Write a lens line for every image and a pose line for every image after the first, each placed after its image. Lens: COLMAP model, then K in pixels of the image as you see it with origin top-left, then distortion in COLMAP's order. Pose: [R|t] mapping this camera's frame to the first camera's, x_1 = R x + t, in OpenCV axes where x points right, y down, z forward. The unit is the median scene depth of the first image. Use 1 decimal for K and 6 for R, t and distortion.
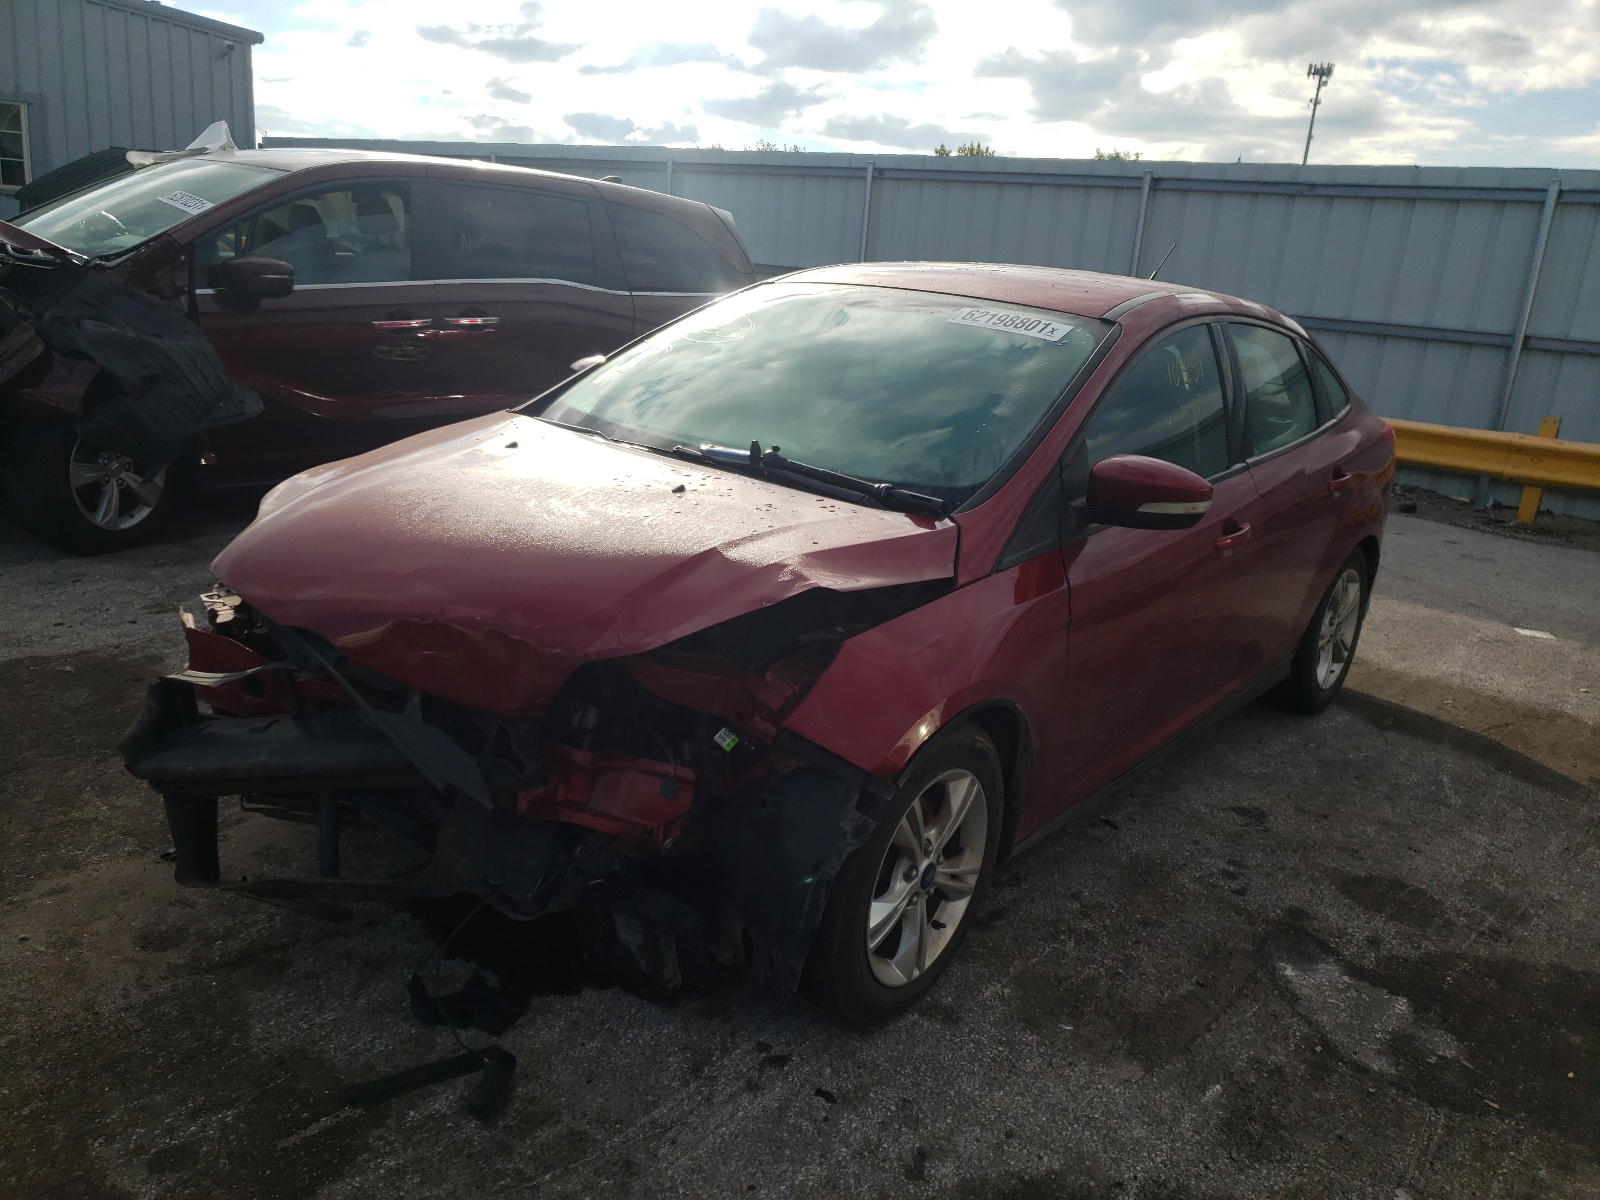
lens RADIAL K [[1269.3, 0, 779.3], [0, 1269.3, 597.8], [0, 0, 1]] dist [-0.008952, 0.043499]
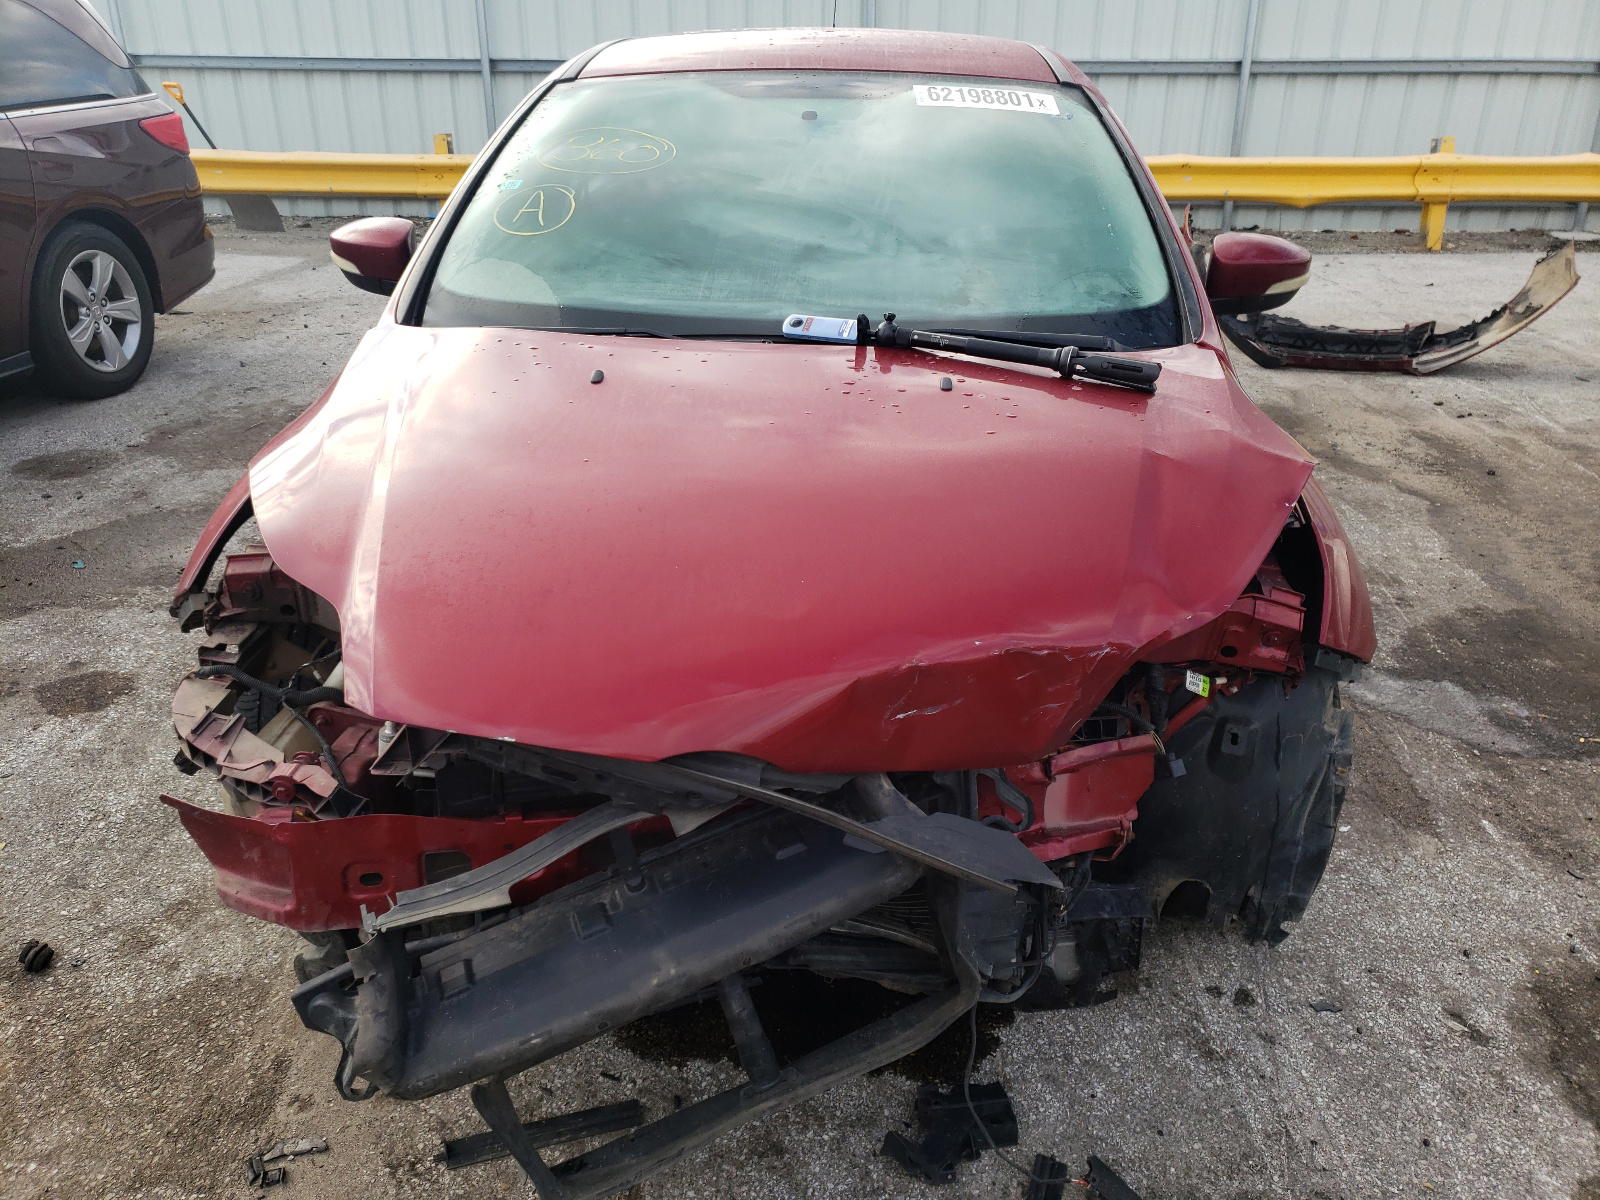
lens RADIAL K [[1269.3, 0, 779.3], [0, 1269.3, 597.8], [0, 0, 1]] dist [-0.008952, 0.043499]
pose [[0.795145, -0.309172, 0.521687, -0.603981], [0.210181, 0.947456, 0.241146, -0.173022], [-0.568831, -0.082098, 0.818347, 0.458287]]
